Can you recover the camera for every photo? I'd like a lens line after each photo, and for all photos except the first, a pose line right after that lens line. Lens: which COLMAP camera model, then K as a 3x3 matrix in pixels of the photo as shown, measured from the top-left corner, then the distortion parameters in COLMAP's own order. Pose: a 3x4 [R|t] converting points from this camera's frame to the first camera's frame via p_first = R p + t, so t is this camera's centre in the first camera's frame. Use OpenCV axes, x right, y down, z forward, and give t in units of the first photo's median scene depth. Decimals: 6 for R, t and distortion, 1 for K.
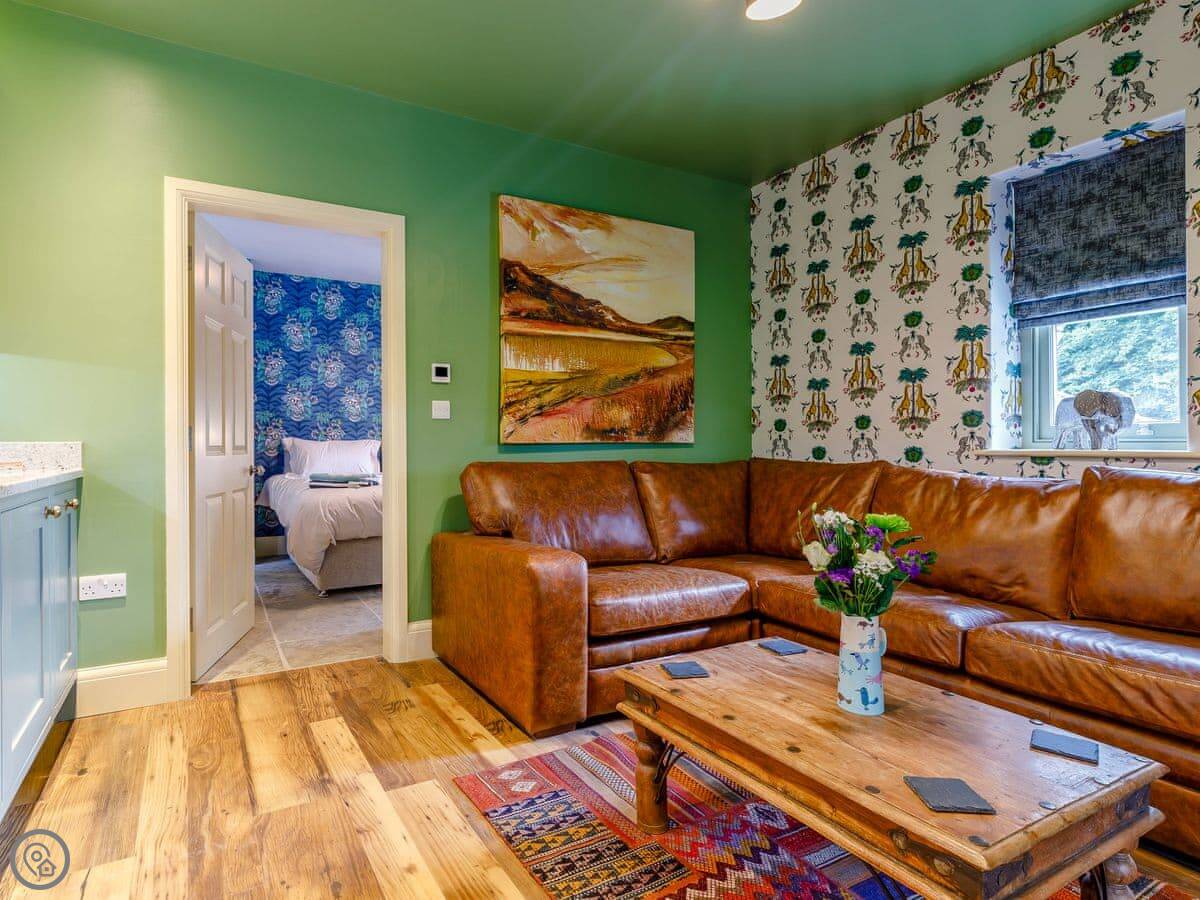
lens RADIAL K [[632.6, 0, 535.2], [0, 632.6, 455.9], [0, 0, 1]] dist [0.002371, 0.001631]
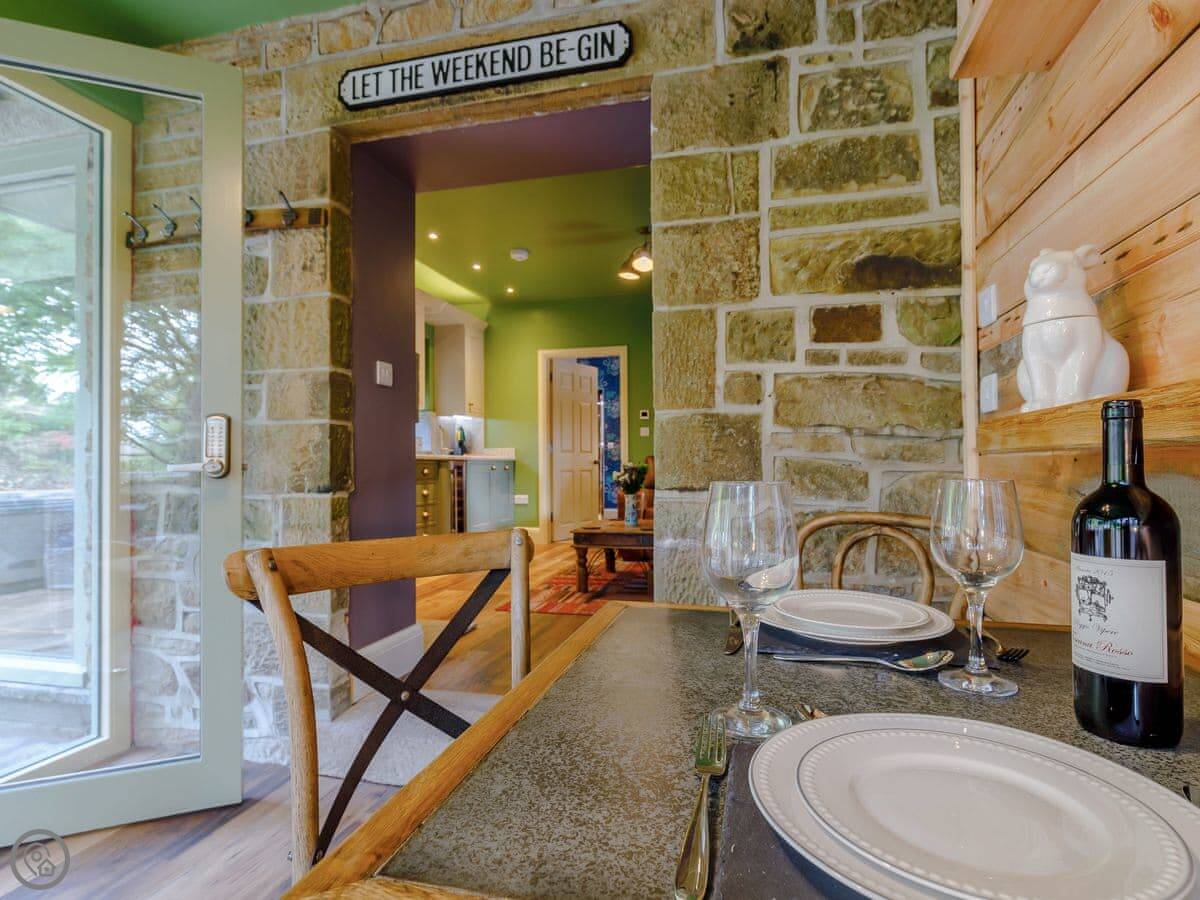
lens RADIAL K [[632.6, 0, 598.4], [0, 632.6, 453.6], [0, 0, 1]] dist [0.002371, 0.001631]
pose [[0.721891, -0.012069, -0.691902, 1.598125], [-0.010535, 0.999540, -0.028427, 0.082720], [0.691927, 0.027810, 0.721432, -0.847637]]
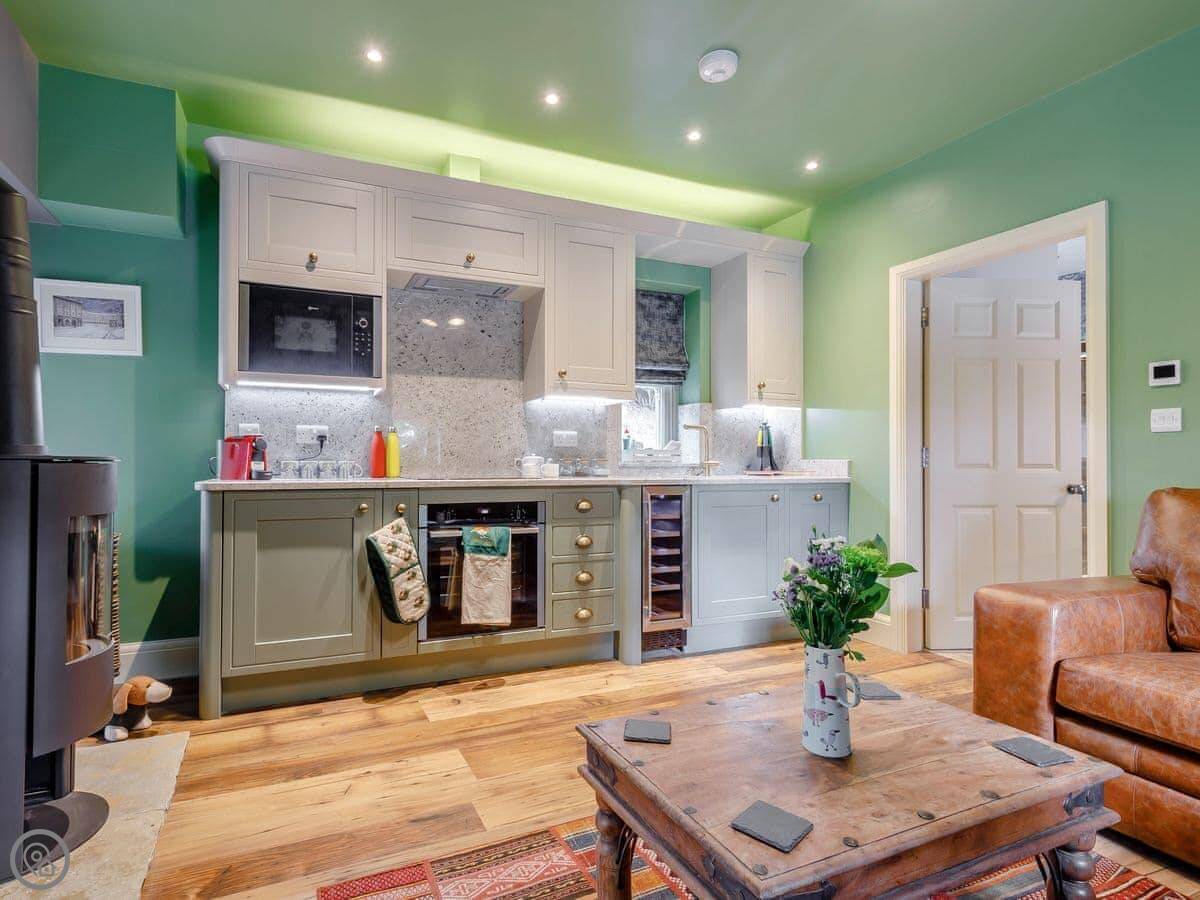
lens RADIAL K [[632.6, 0, 536.3], [0, 632.6, 454.4], [0, 0, 1]] dist [0.002371, 0.001631]
pose [[-0.112932, -0.004416, -0.993593, 0.947016], [-0.019469, 0.999808, -0.002231, -0.017278], [0.993412, 0.019092, -0.112997, 0.418471]]
